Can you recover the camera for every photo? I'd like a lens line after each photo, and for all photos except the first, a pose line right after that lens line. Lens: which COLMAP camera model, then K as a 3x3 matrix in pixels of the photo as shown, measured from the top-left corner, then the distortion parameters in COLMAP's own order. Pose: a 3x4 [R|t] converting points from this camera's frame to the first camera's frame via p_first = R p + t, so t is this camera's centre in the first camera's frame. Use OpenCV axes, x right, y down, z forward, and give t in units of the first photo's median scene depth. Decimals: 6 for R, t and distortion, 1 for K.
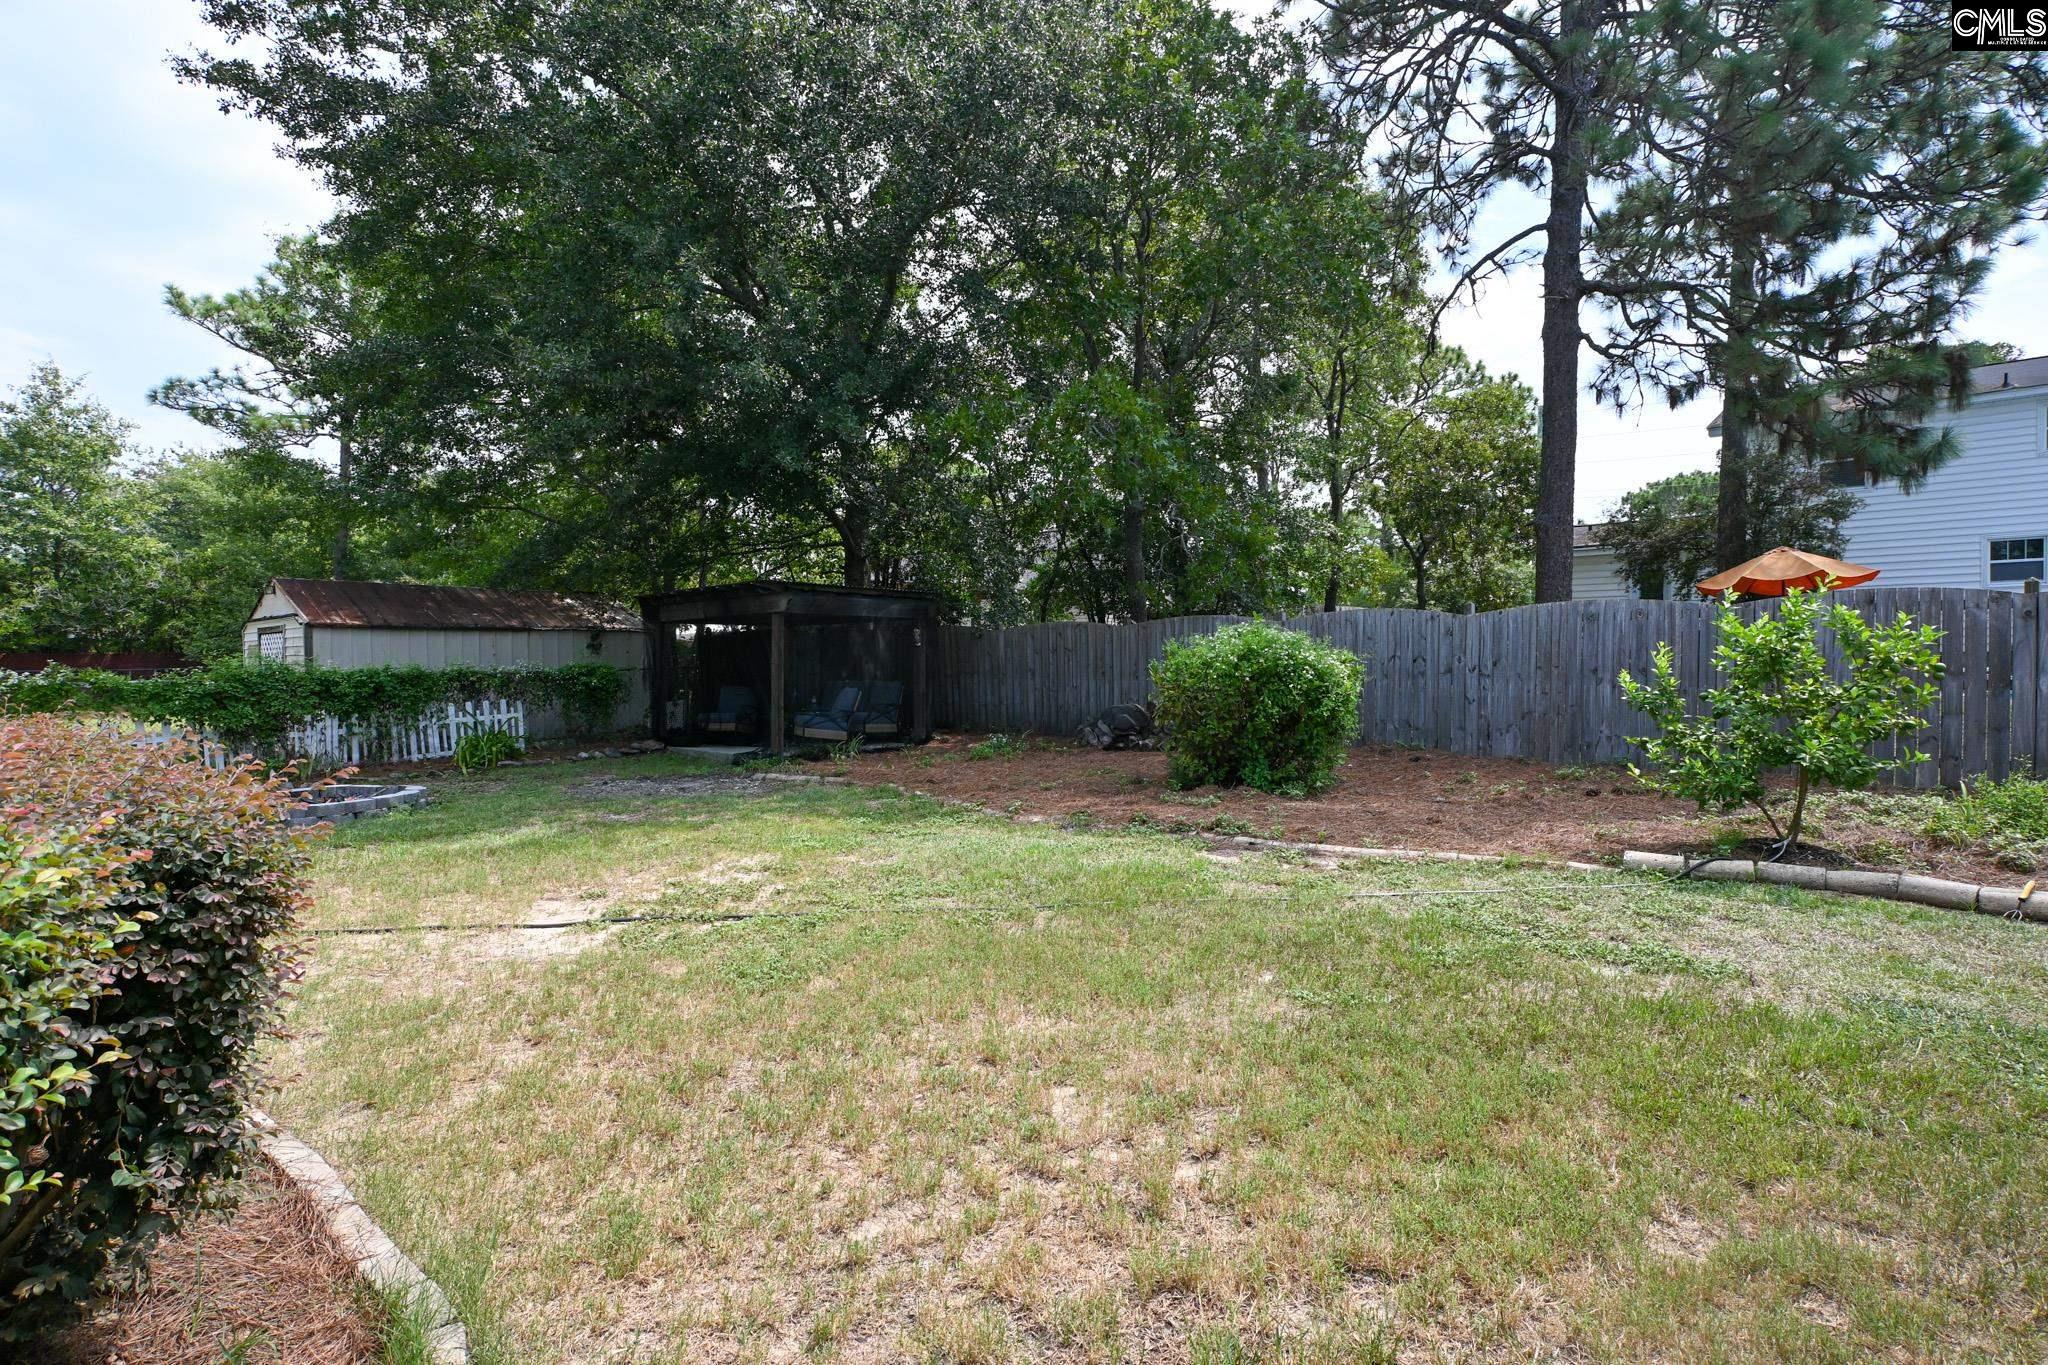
lens RADIAL K [[1026.6, 0, 1027.1], [0, 1026.6, 678.8], [0, 0, 1]] dist [-0.008168, 0.003925]
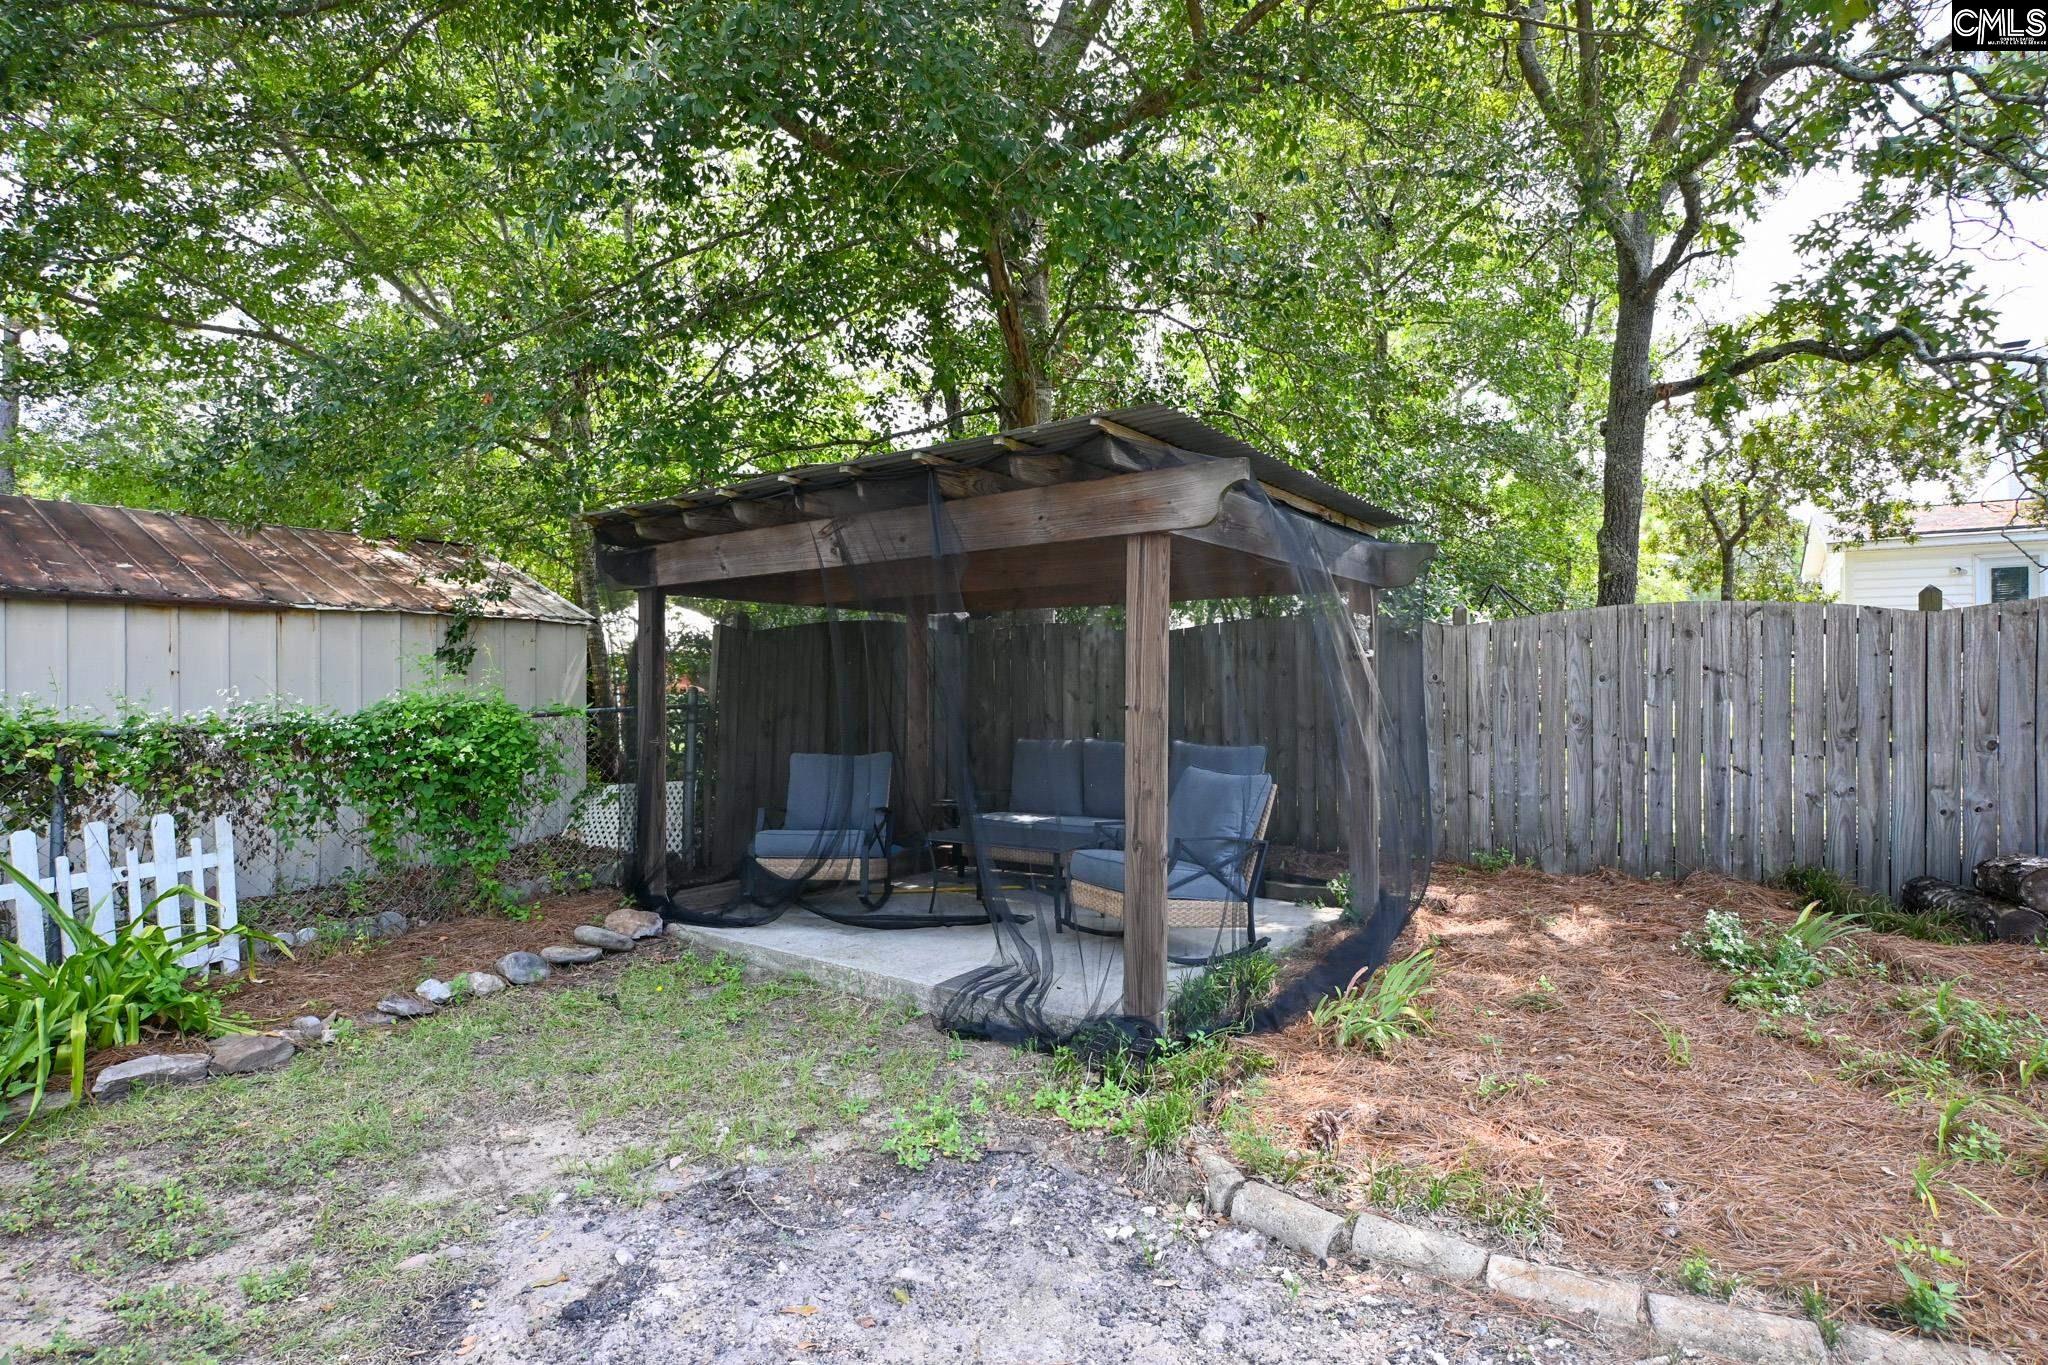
lens RADIAL K [[1026.6, 0, 1022.9], [0, 1026.6, 683.7], [0, 0, 1]] dist [-0.008168, 0.003925]
pose [[0.990385, 0.010521, 0.137941, -0.279852], [-0.008171, 0.999812, -0.017593, -0.015882], [-0.138100, 0.016297, 0.990284, 0.621428]]
